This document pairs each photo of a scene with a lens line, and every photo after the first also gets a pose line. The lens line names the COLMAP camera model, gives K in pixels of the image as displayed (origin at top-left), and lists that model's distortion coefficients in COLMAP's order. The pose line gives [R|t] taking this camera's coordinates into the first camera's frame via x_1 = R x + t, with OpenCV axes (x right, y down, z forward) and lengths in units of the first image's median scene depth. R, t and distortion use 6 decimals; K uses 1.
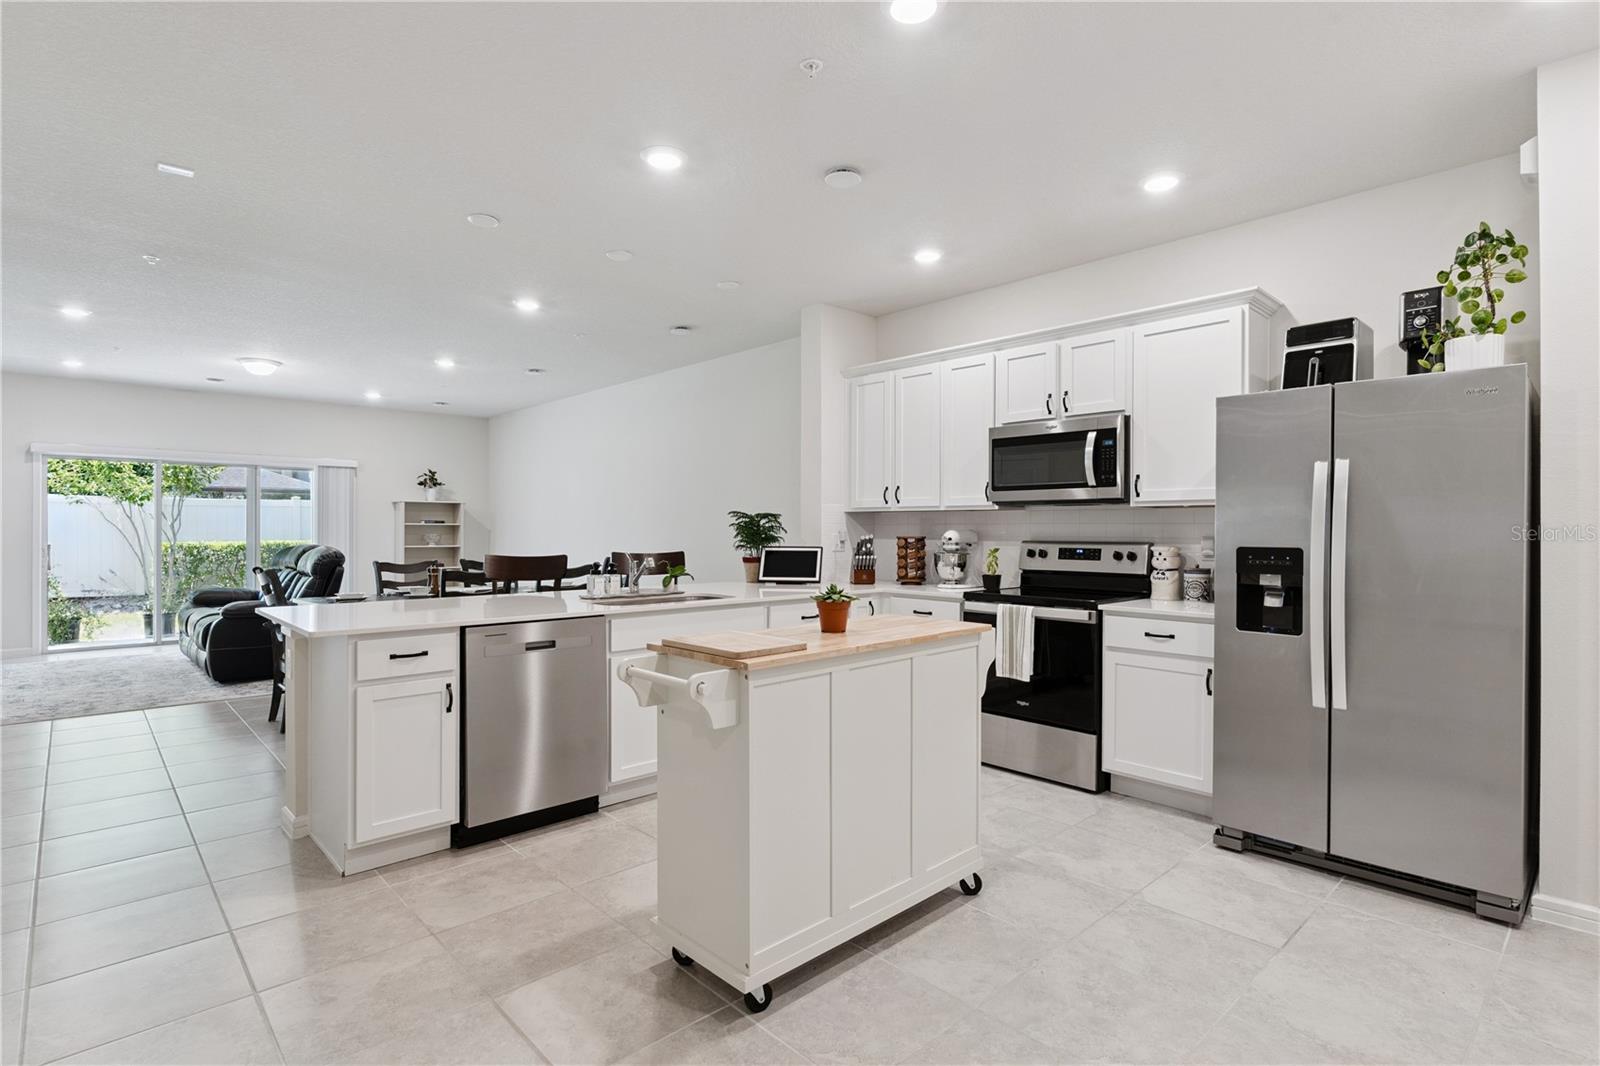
lens RADIAL K [[792.9, 0, 798.2], [0, 792.9, 535.1], [0, 0, 1]] dist [0.002882, -0.002816]
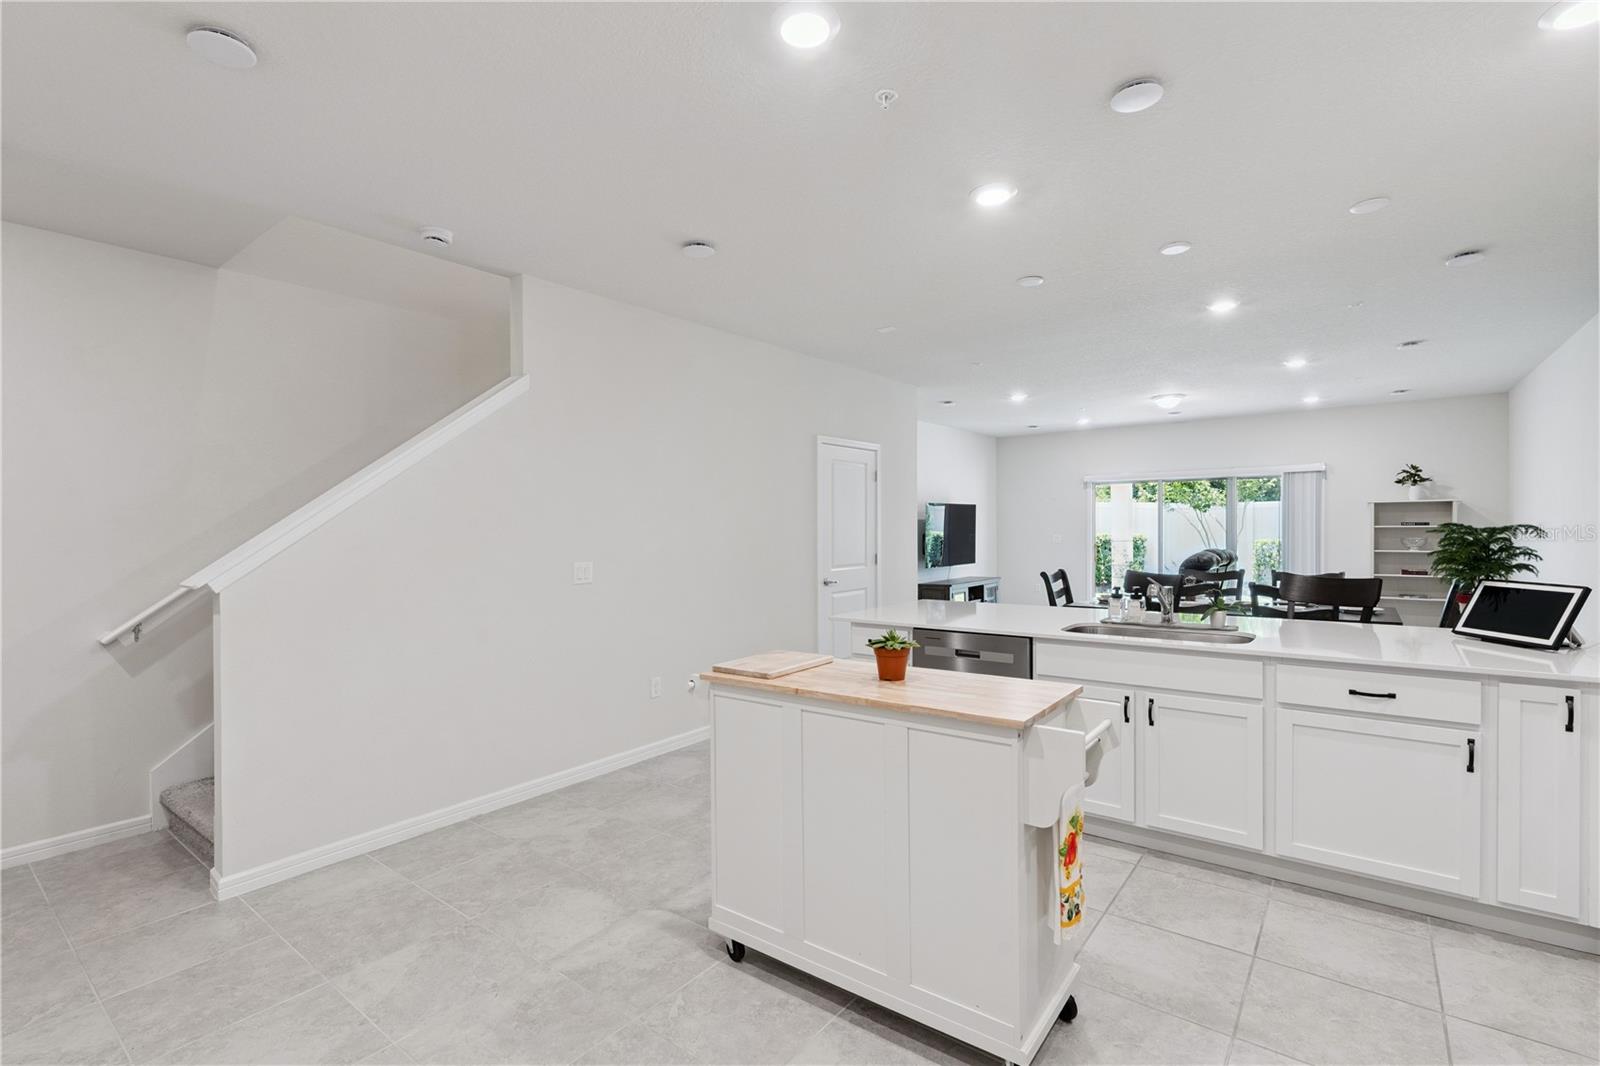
lens RADIAL K [[719.5, 0, 803.2], [0, 719.5, 535.8], [0, 0, 1]] dist [0.002796, 0.000563]
pose [[0.166112, 0.007080, -0.986081, 0.446907], [0.007601, 0.999935, 0.008460, -0.030044], [0.986078, -0.008901, 0.166048, 0.384115]]
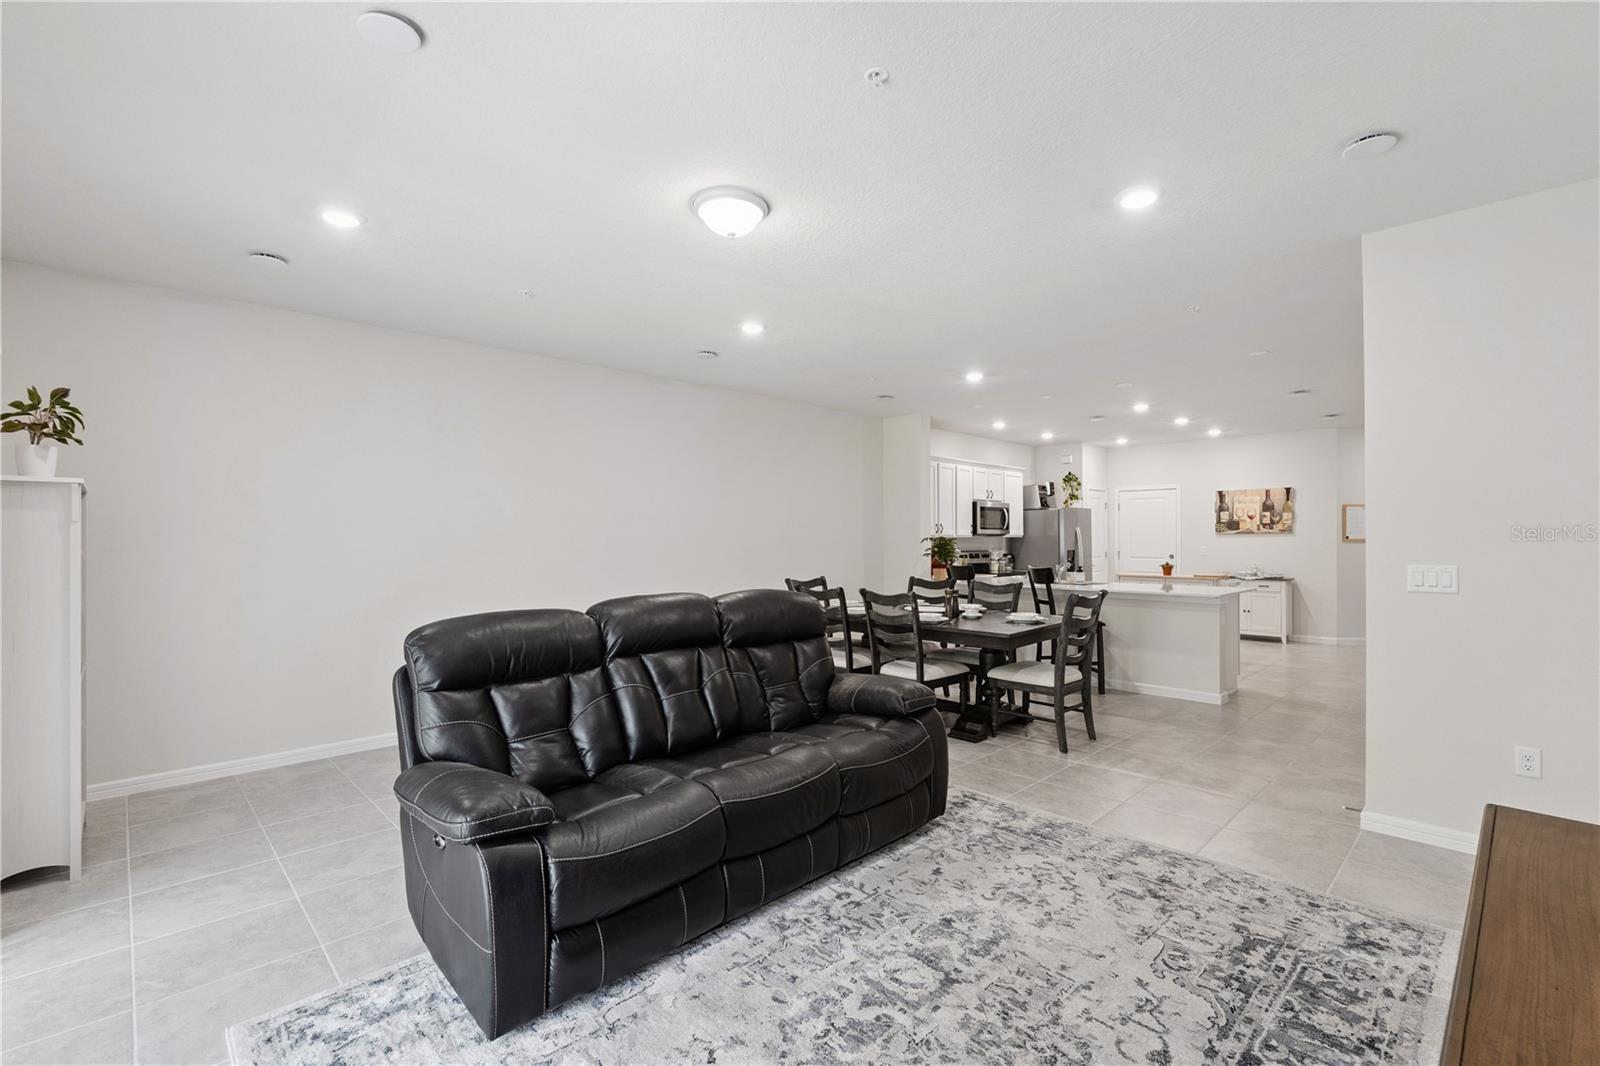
lens RADIAL K [[719.5, 0, 804.0], [0, 719.5, 542.8], [0, 0, 1]] dist [0.002796, 0.000563]
pose [[-0.035413, -0.008563, 0.999336, -1.610552], [0.010710, 0.999903, 0.008948, -0.036377], [-0.999315, 0.011019, -0.035318, 1.408258]]
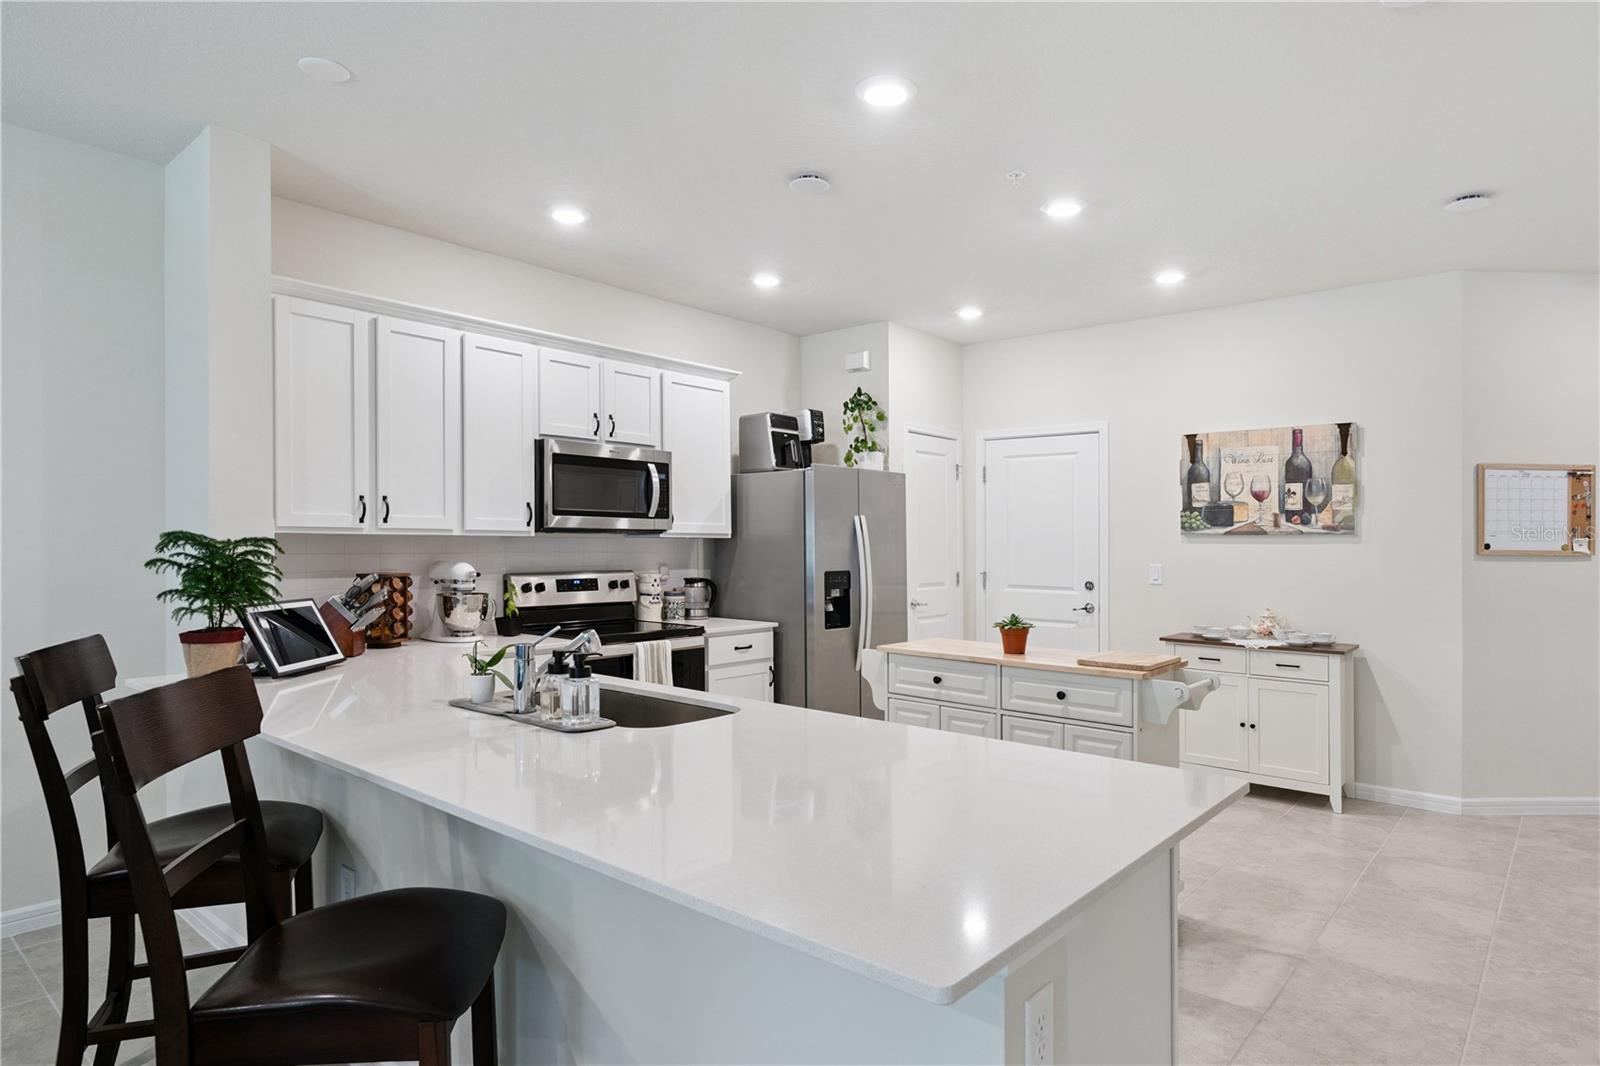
lens RADIAL K [[908.5, 0, 808.4], [0, 908.5, 533.2], [0, 0, 1]] dist [-0.006854, -0.000389]
pose [[-0.115291, 0.006391, 0.993311, -0.658495], [0.000740, 0.999980, -0.006348, -0.026833], [-0.993331, 0.000003, -0.115294, 0.750522]]
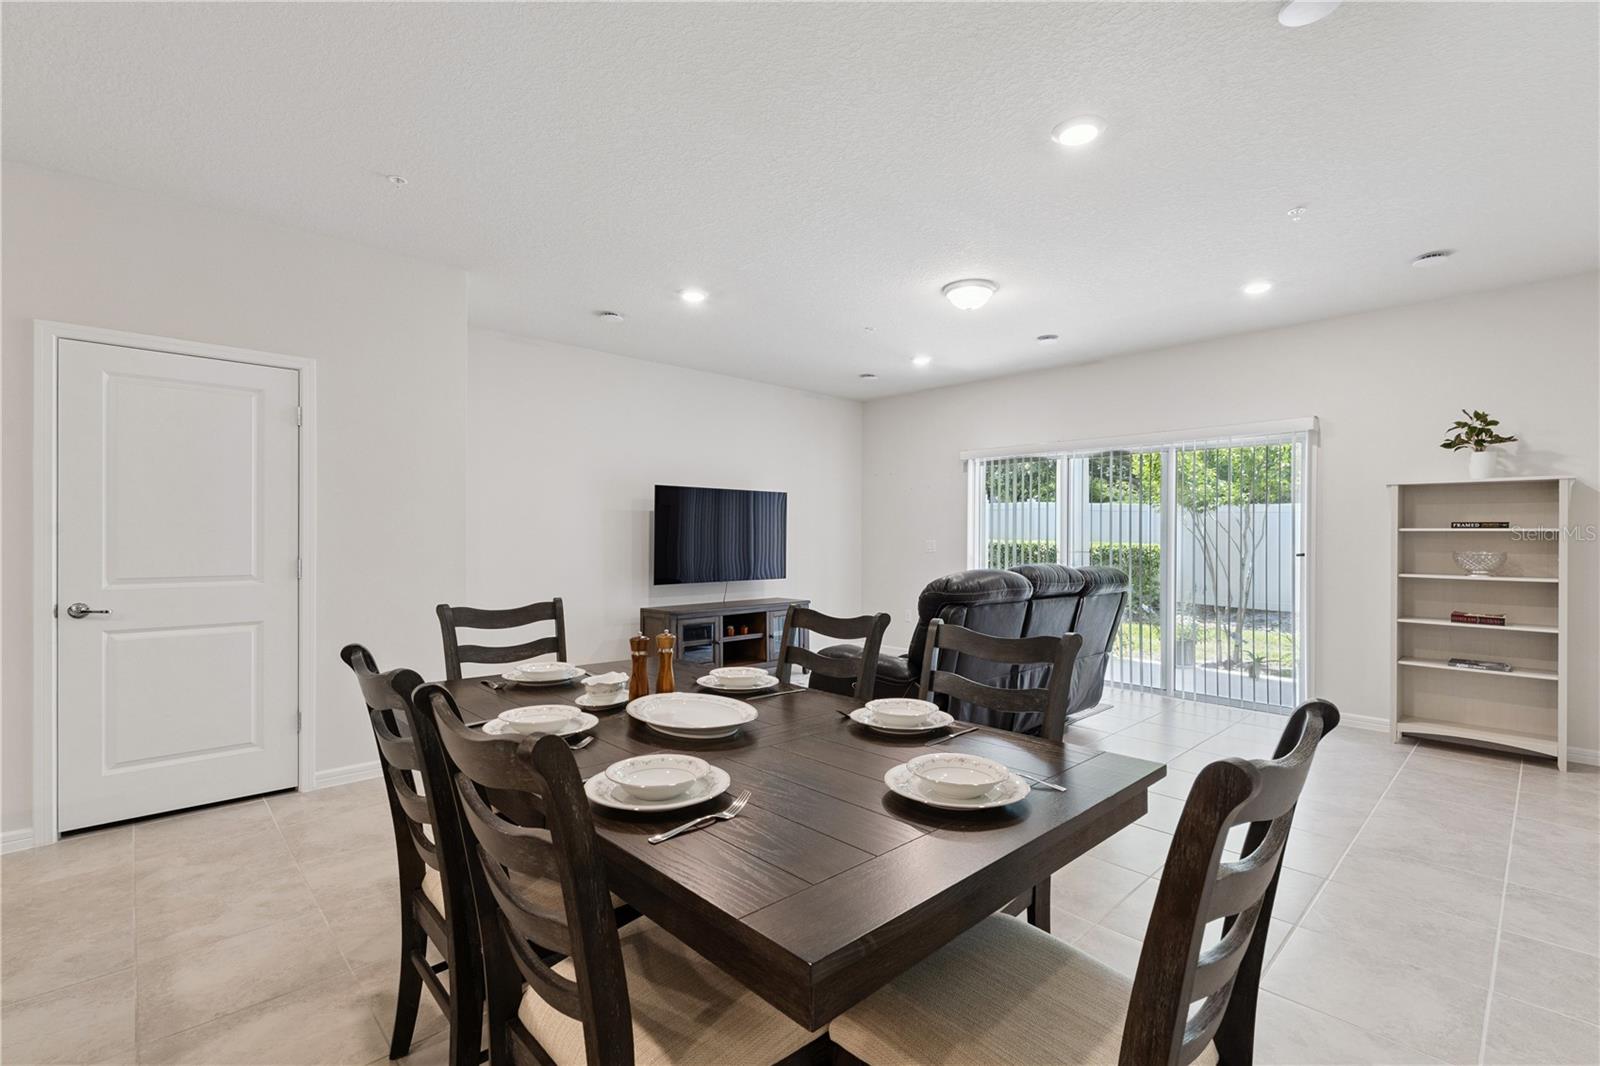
lens RADIAL K [[719.5, 0, 793.9], [0, 719.5, 533.4], [0, 0, 1]] dist [0.002796, 0.000563]
pose [[0.003192, -0.009240, -0.999952, -0.086049], [-0.008313, 0.999923, -0.009267, -0.008074], [0.999960, 0.008342, 0.003115, 1.208552]]
